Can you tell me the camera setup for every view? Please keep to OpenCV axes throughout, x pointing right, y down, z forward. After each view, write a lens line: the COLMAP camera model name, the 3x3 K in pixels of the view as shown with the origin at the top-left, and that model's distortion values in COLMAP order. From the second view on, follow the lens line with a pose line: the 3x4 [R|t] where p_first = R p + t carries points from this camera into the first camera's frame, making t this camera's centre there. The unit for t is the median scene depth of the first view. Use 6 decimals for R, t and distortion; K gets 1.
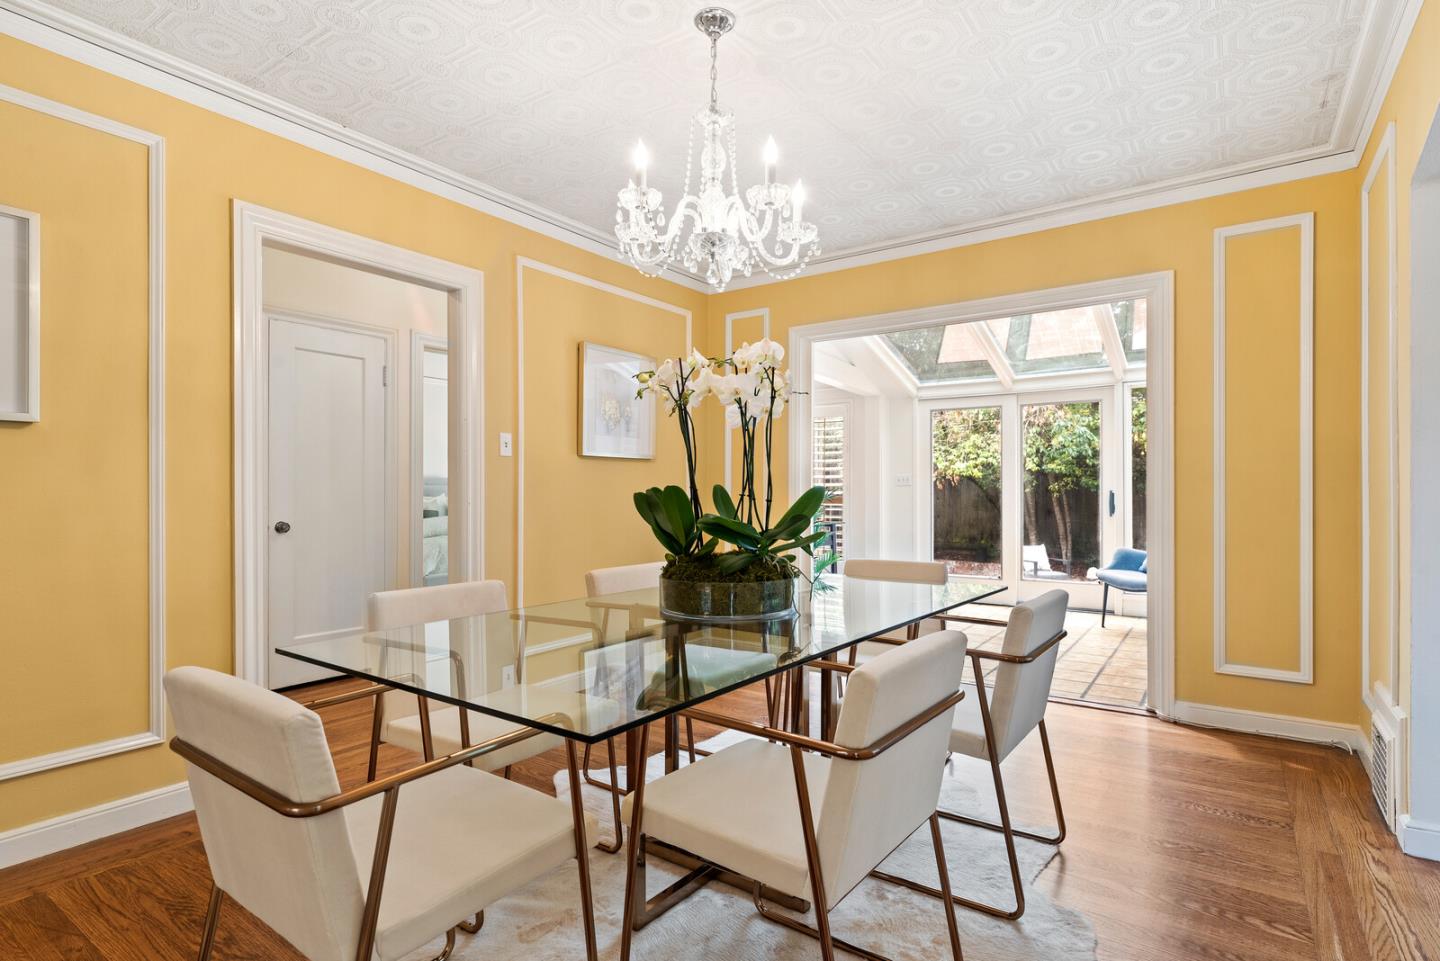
lens RADIAL K [[735.7, 0, 722.3], [0, 735.7, 479.3], [0, 0, 1]] dist [0.003933, -0.001527]
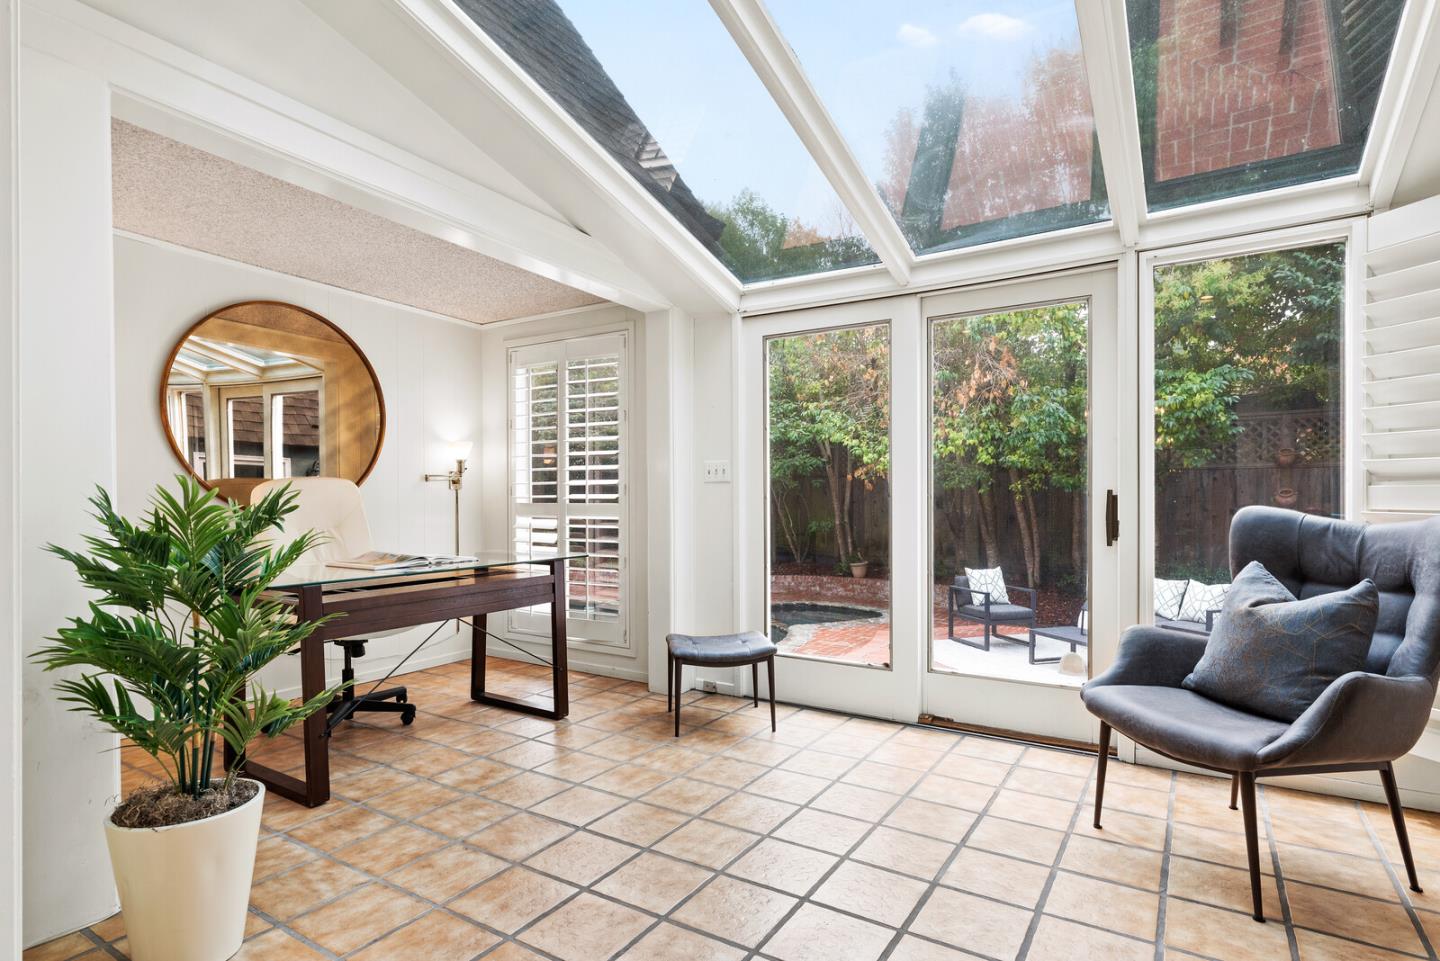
lens RADIAL K [[735.7, 0, 724.4], [0, 735.7, 491.3], [0, 0, 1]] dist [0.003933, -0.001527]
pose [[0.999428, -0.005777, 0.033307, 0.096161], [0.005364, 0.999908, 0.012477, 0.003251], [-0.033376, -0.012291, 0.999367, 0.195000]]
